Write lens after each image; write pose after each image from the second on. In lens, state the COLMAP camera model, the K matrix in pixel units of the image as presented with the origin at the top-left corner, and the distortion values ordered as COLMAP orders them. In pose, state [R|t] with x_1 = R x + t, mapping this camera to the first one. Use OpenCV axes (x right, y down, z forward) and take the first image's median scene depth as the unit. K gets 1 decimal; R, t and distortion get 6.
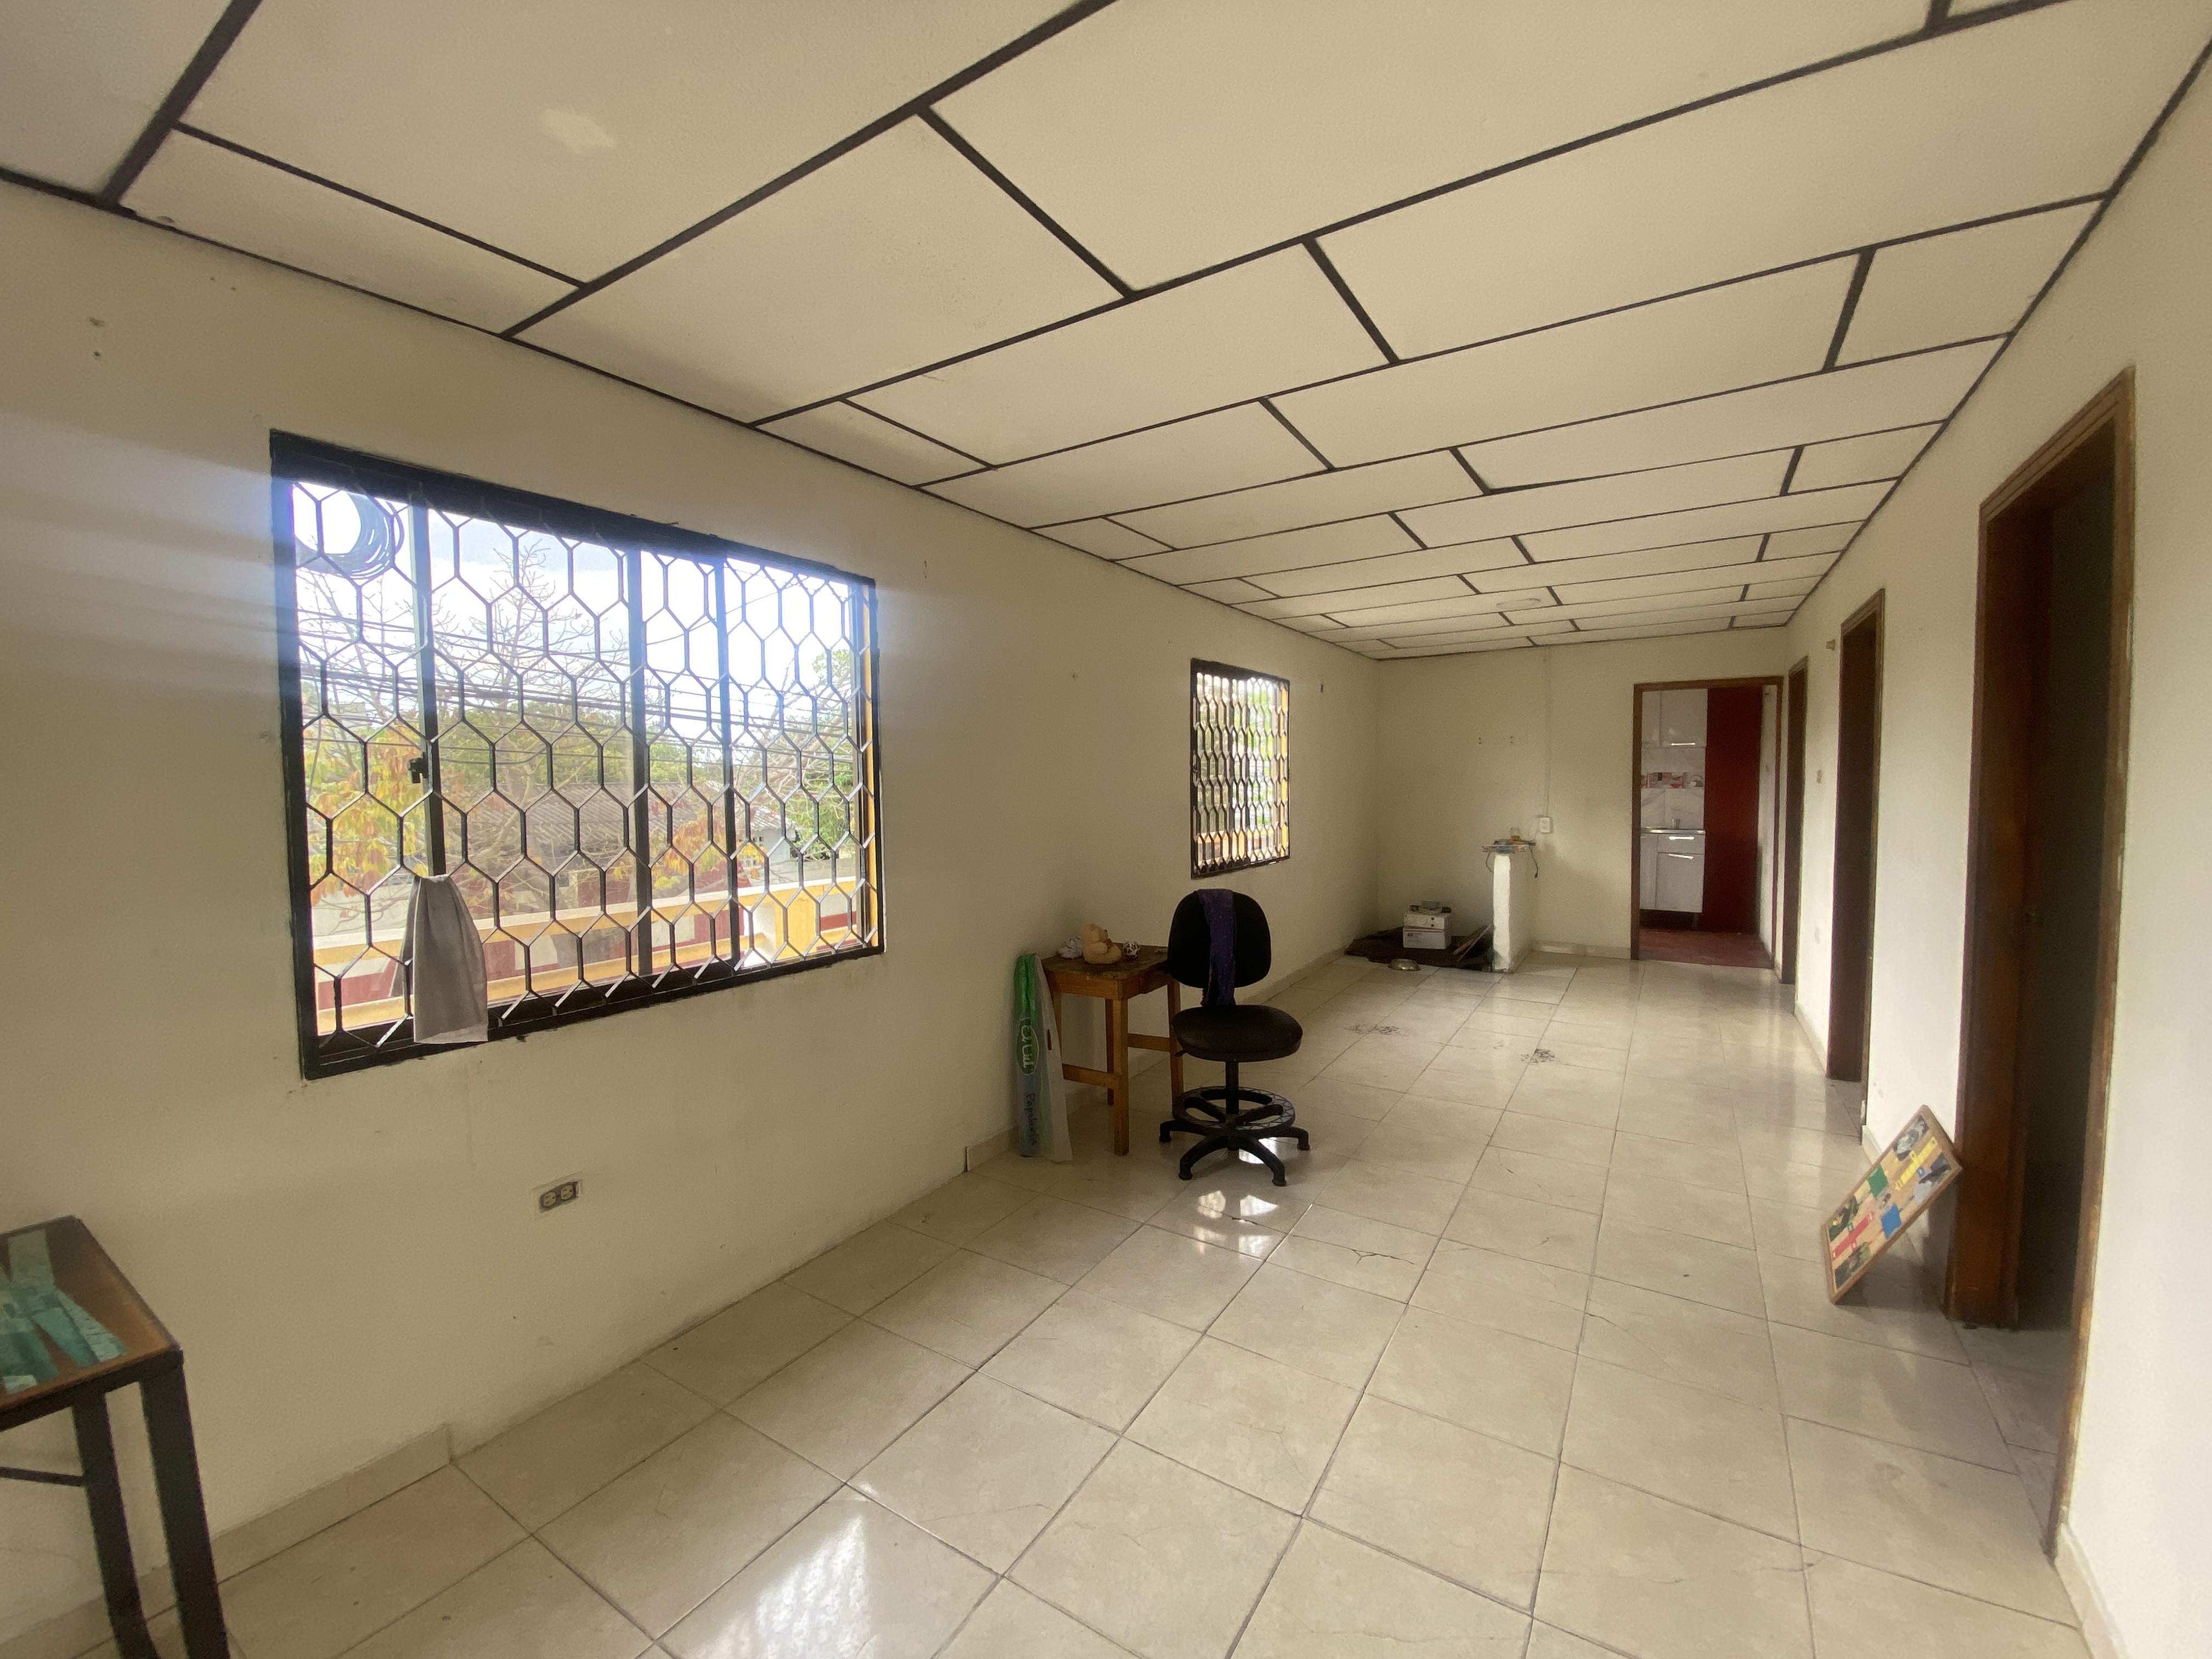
lens RADIAL K [[896.5, 0, 1103.3], [0, 896.5, 830.4], [0, 0, 1]] dist [0.000066, -0.012092]
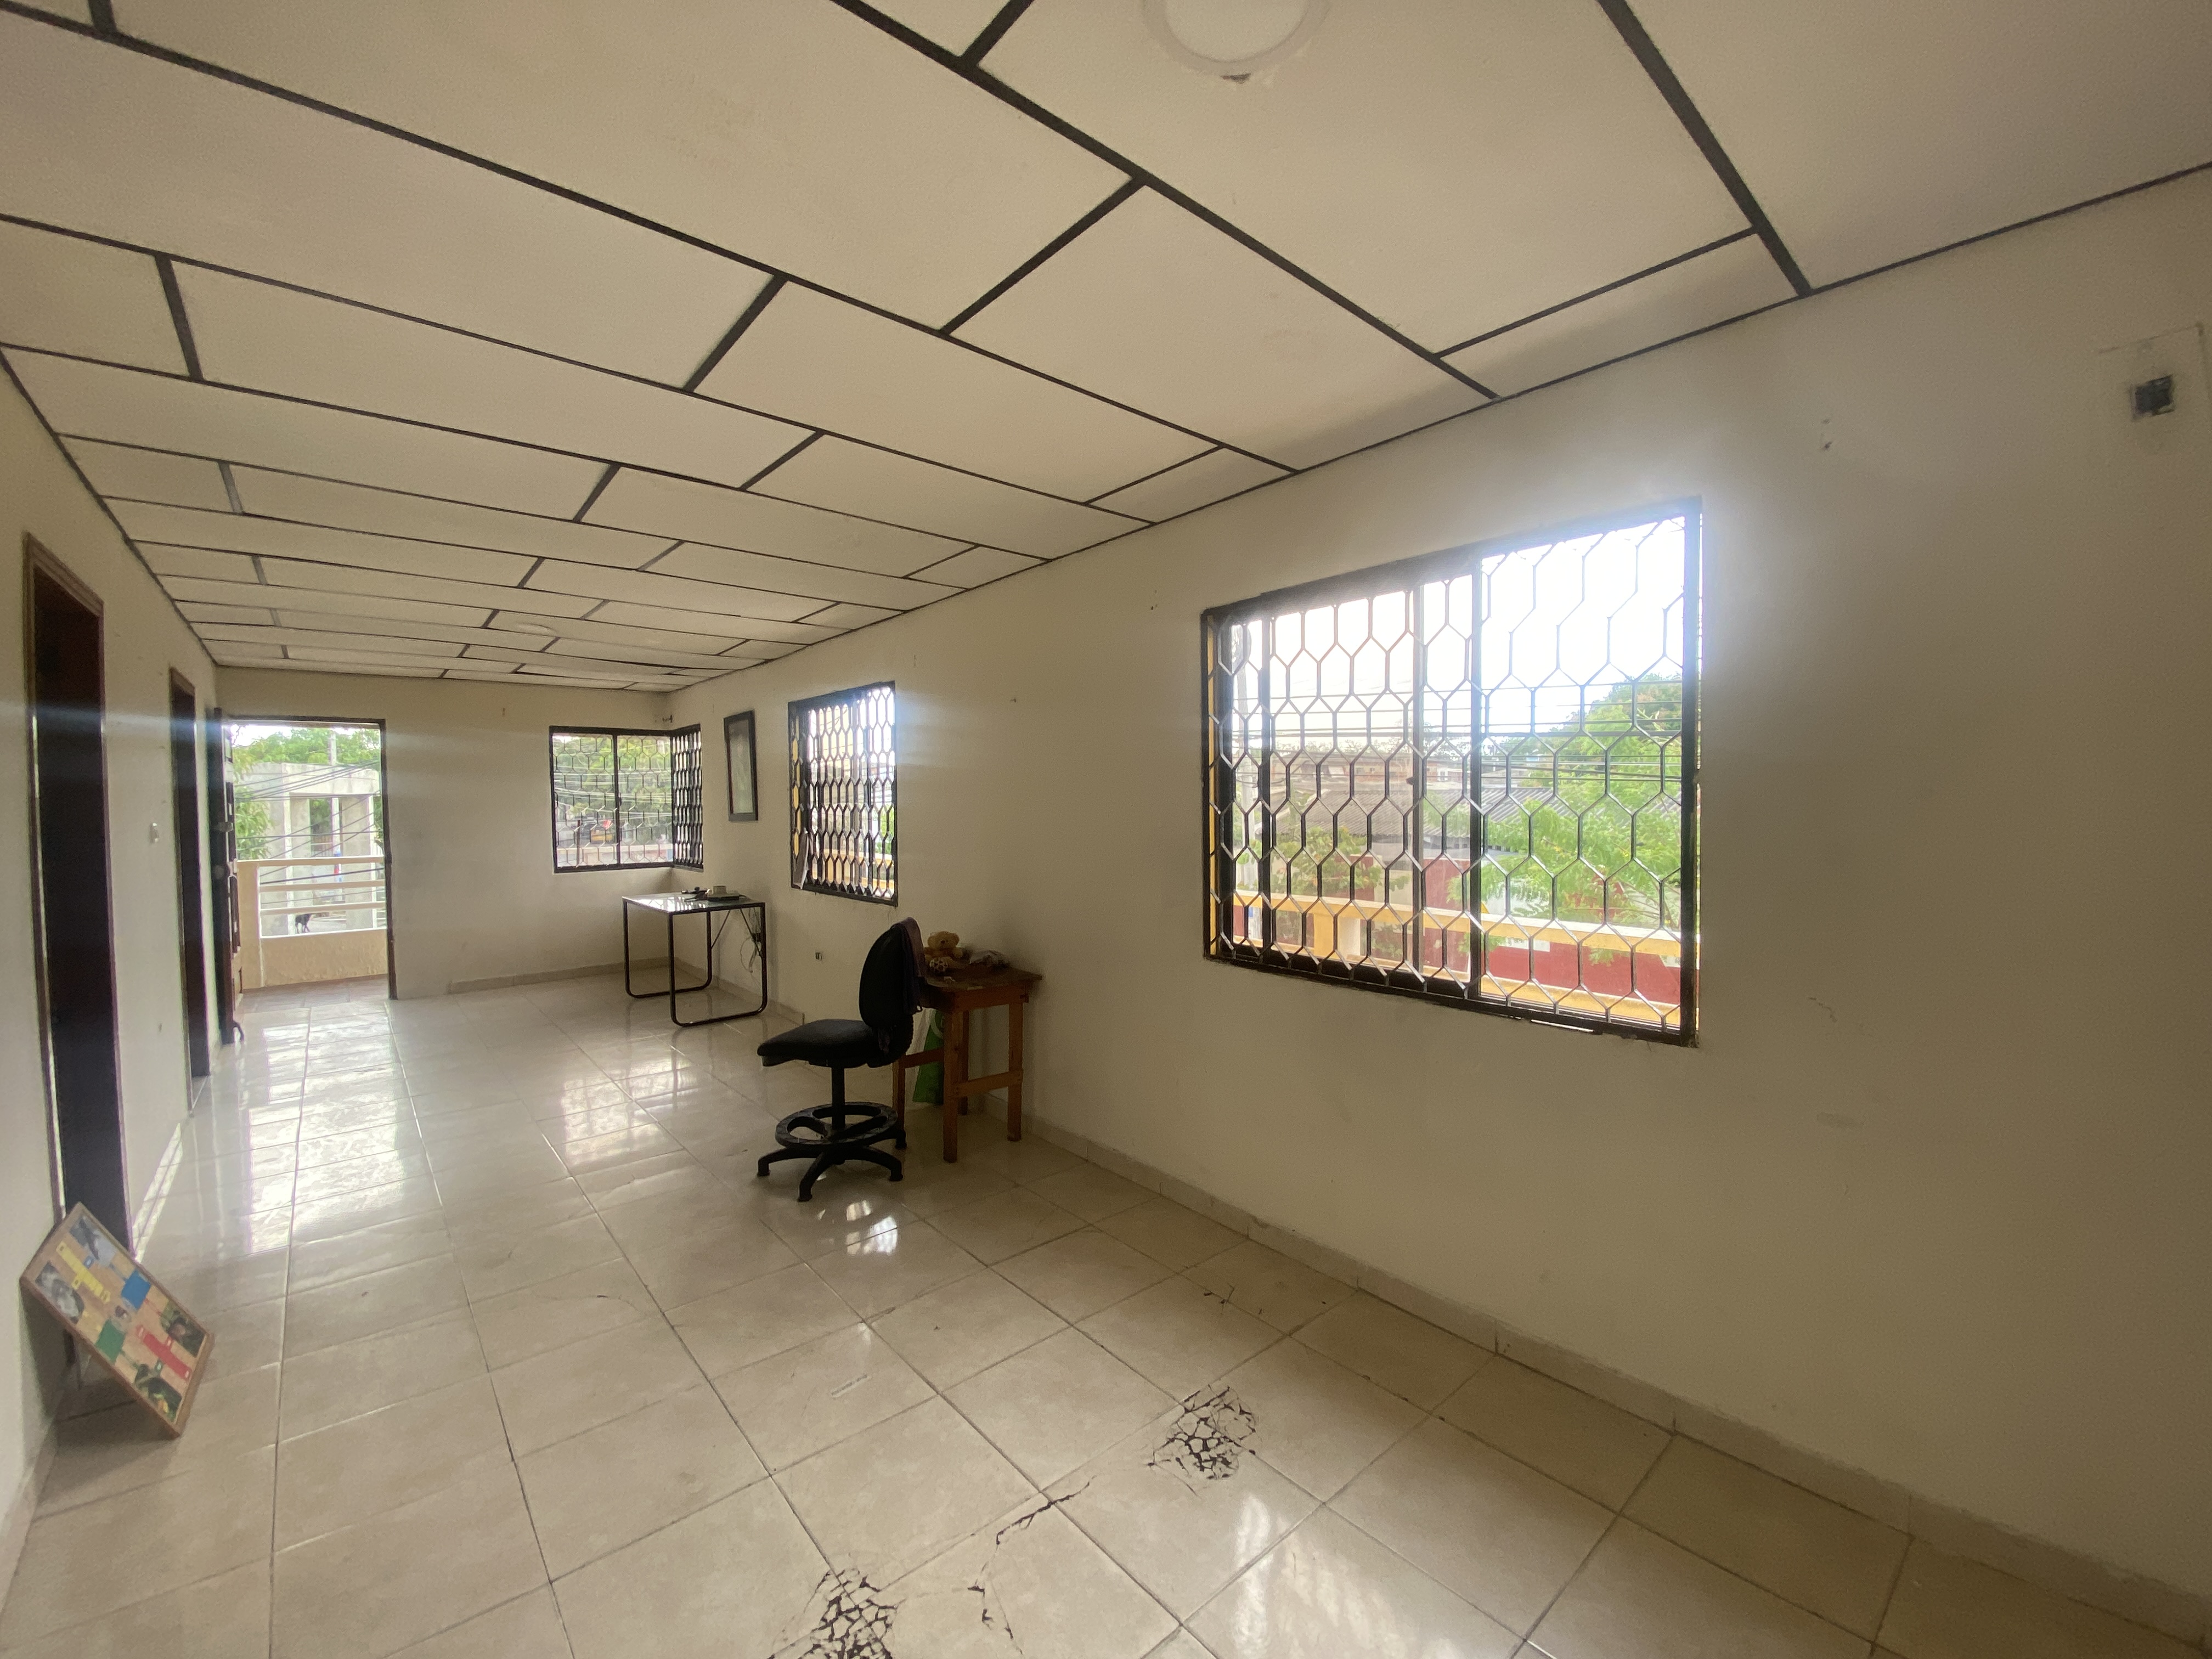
lens RADIAL K [[896.5, 0, 1103.3], [0, 896.5, 830.4], [0, 0, 1]] dist [0.000066, -0.012092]
pose [[-0.305515, 0.044251, -0.951159, 0.667064], [-0.031616, 0.997897, 0.056580, -0.064517], [0.951662, 0.047358, -0.303473, 1.034064]]
